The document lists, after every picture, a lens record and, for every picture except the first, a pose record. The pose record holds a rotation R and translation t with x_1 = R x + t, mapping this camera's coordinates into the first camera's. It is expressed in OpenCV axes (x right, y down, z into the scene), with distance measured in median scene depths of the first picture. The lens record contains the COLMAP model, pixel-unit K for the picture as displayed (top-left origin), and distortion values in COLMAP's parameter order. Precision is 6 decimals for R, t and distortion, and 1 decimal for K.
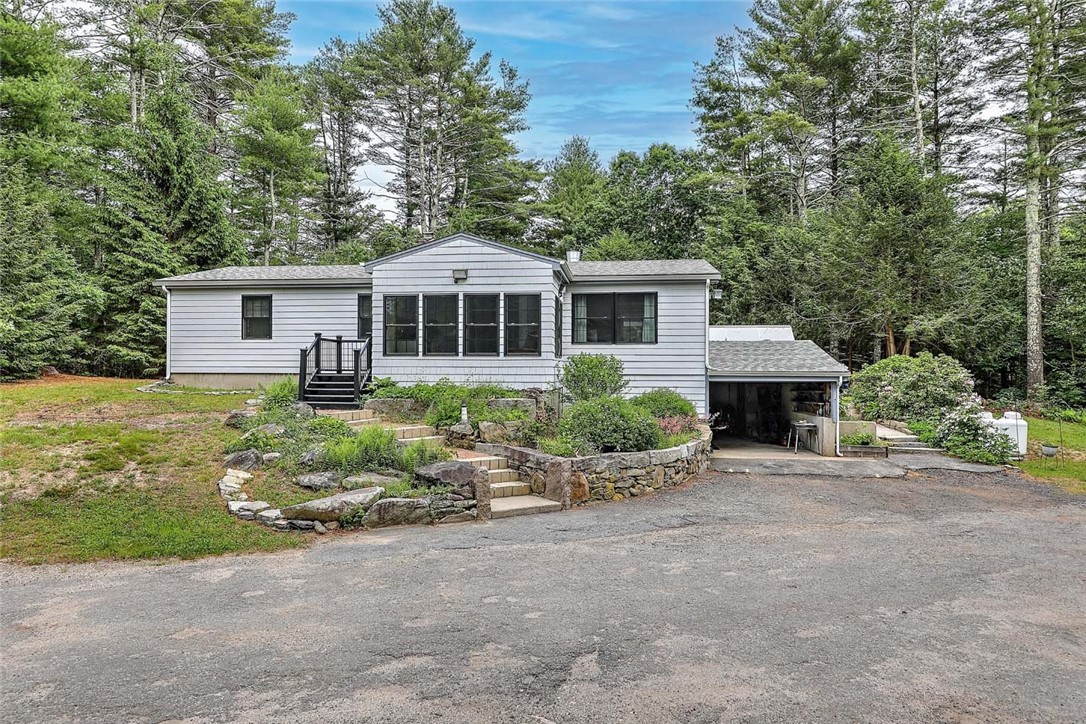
lens RADIAL K [[705.1, 0, 547.1], [0, 705.1, 361.3], [0, 0, 1]] dist [0.003597, 0.001893]
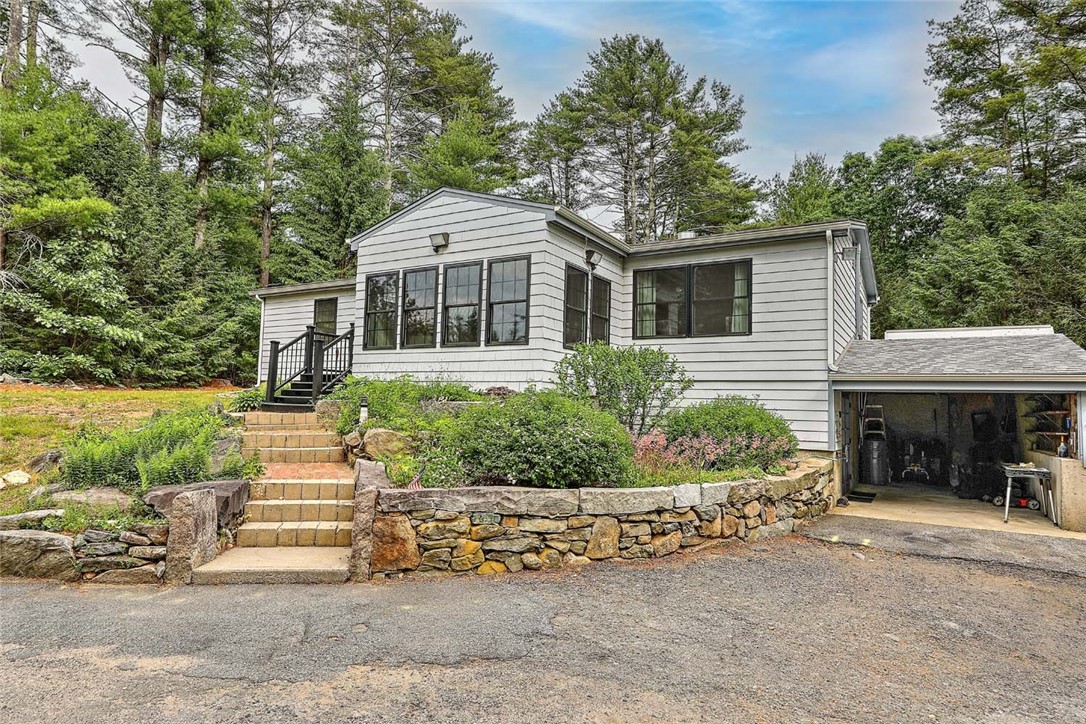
lens RADIAL K [[632.9, 0, 542.3], [0, 632.9, 364.1], [0, 0, 1]] dist [0.001154, 0.005346]
pose [[0.909208, -0.008508, -0.416255, 0.226257], [-0.016981, 0.998201, -0.057494, 0.041359], [0.415995, 0.059343, 0.907428, 0.373462]]
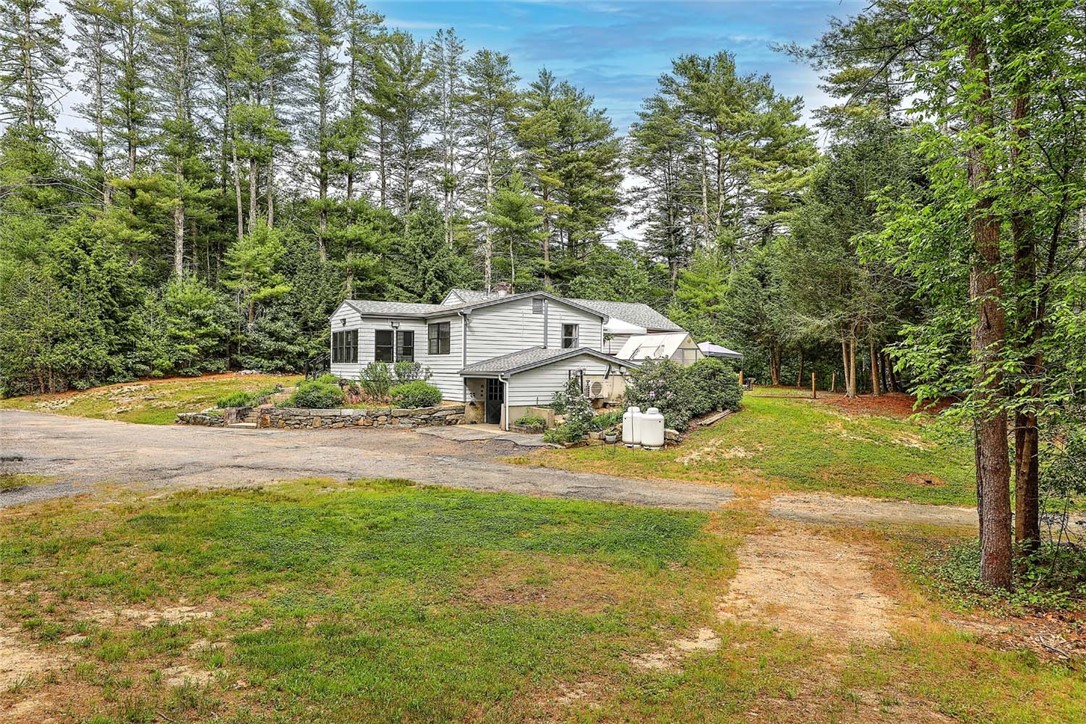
lens RADIAL K [[705.1, 0, 550.2], [0, 705.1, 360.6], [0, 0, 1]] dist [0.003597, 0.001893]
pose [[0.647379, -0.005442, -0.762149, 1.528508], [0.005663, 0.999981, -0.002330, -0.004035], [0.762148, -0.002808, 0.647397, 0.135152]]
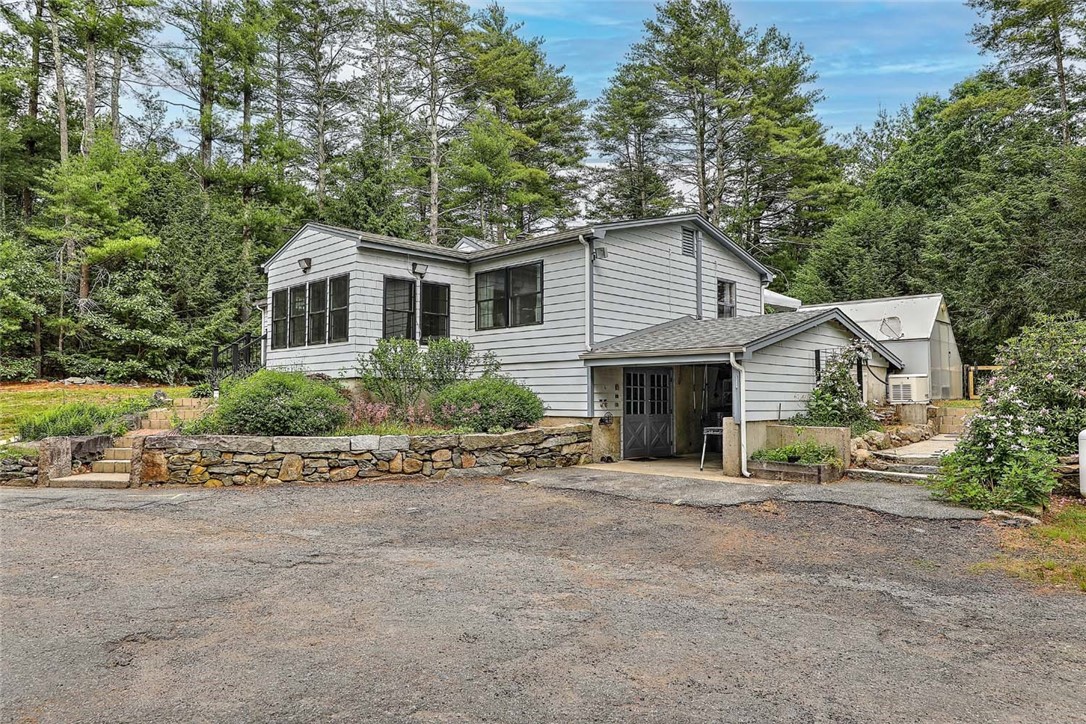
lens RADIAL K [[705.1, 0, 541.8], [0, 705.1, 365.8], [0, 0, 1]] dist [0.003597, 0.001893]
pose [[0.785756, -0.031250, -0.617747, 0.654007], [0.010795, 0.999264, -0.036820, 0.053535], [0.618442, 0.022263, 0.785515, 0.365433]]
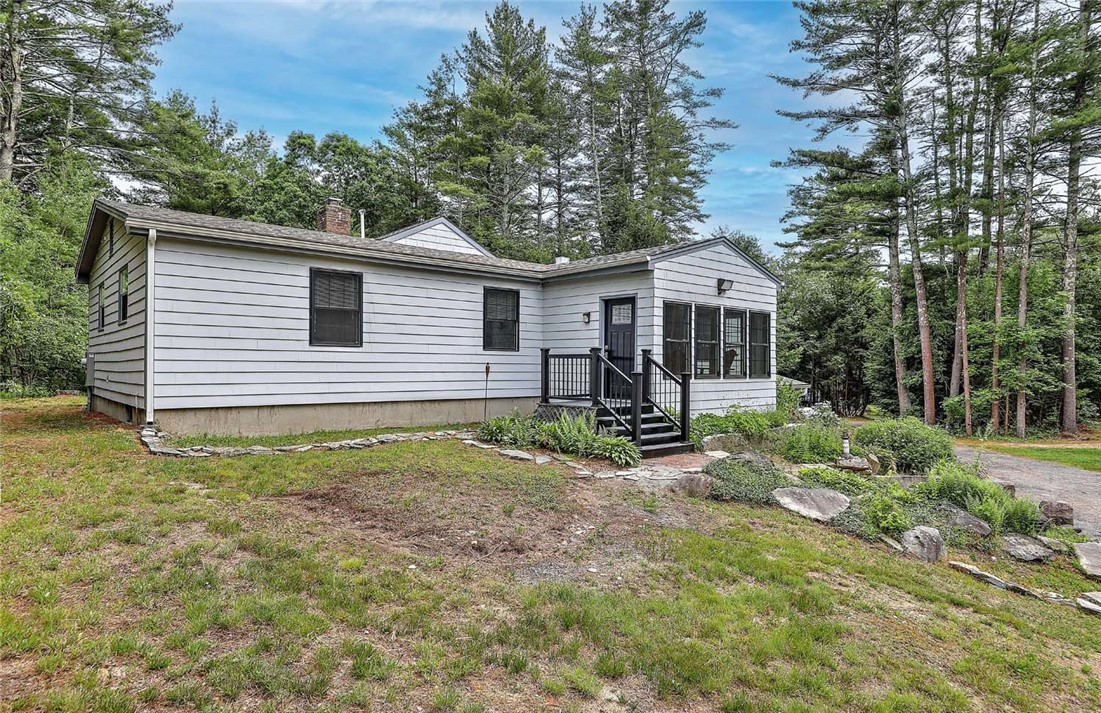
lens RADIAL K [[640.2, 0, 550.6], [0, 640.2, 360.9], [0, 0, 1]] dist [-0.001269, -0.000144]
pose [[0.667328, 0.010075, 0.744696, -0.737149], [-0.014497, 0.999895, -0.000537, -0.022493], [-0.744623, -0.010437, 0.667404, 0.546266]]
